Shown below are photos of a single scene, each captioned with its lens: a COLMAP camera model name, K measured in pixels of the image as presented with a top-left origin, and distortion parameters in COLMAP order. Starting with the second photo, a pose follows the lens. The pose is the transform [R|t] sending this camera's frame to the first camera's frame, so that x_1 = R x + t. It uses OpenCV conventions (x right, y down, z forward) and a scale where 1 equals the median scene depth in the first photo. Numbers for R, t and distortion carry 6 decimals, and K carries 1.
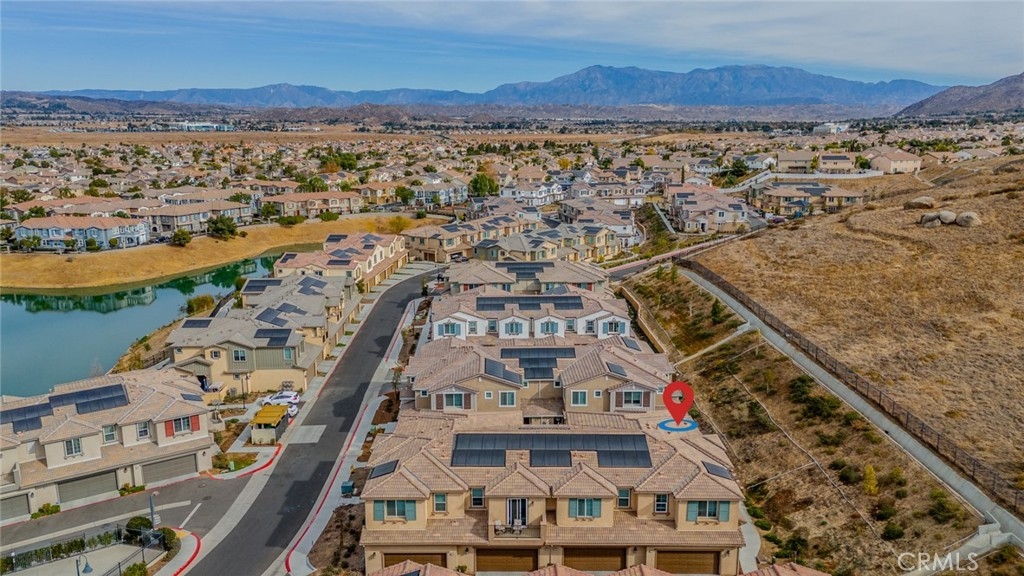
lens RADIAL K [[749.0, 0, 512.0], [0, 749.0, 288.0], [0, 0, 1]] dist [0.064209, -0.054753]
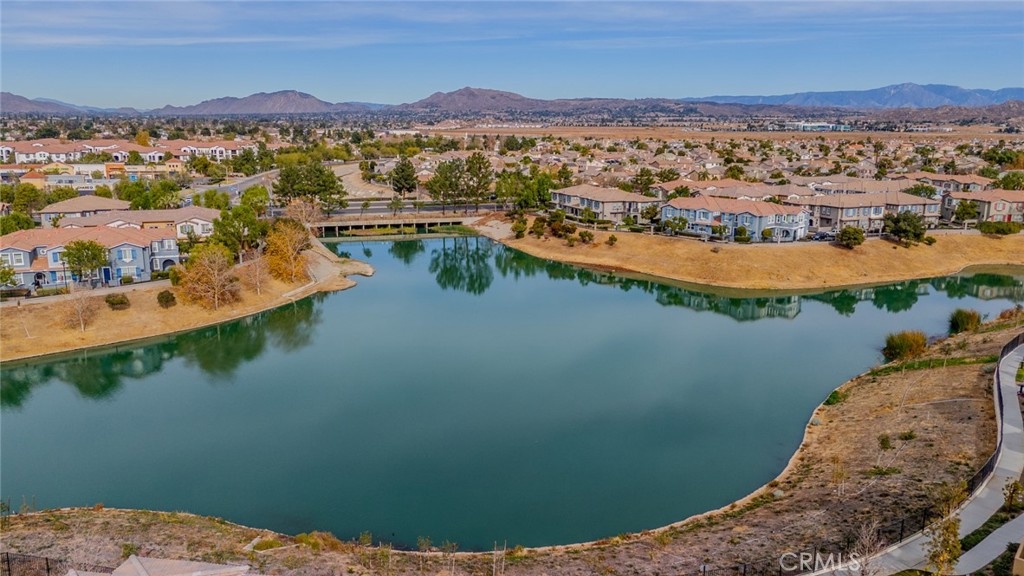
lens RADIAL K [[749.0, 0, 512.0], [0, 749.0, 288.0], [0, 0, 1]] dist [0.064209, -0.054753]
pose [[0.731134, 0.152671, -0.664932, -0.171344], [-0.154911, 0.986332, 0.056132, -0.007369], [0.664413, 0.061965, 0.744792, 0.224366]]
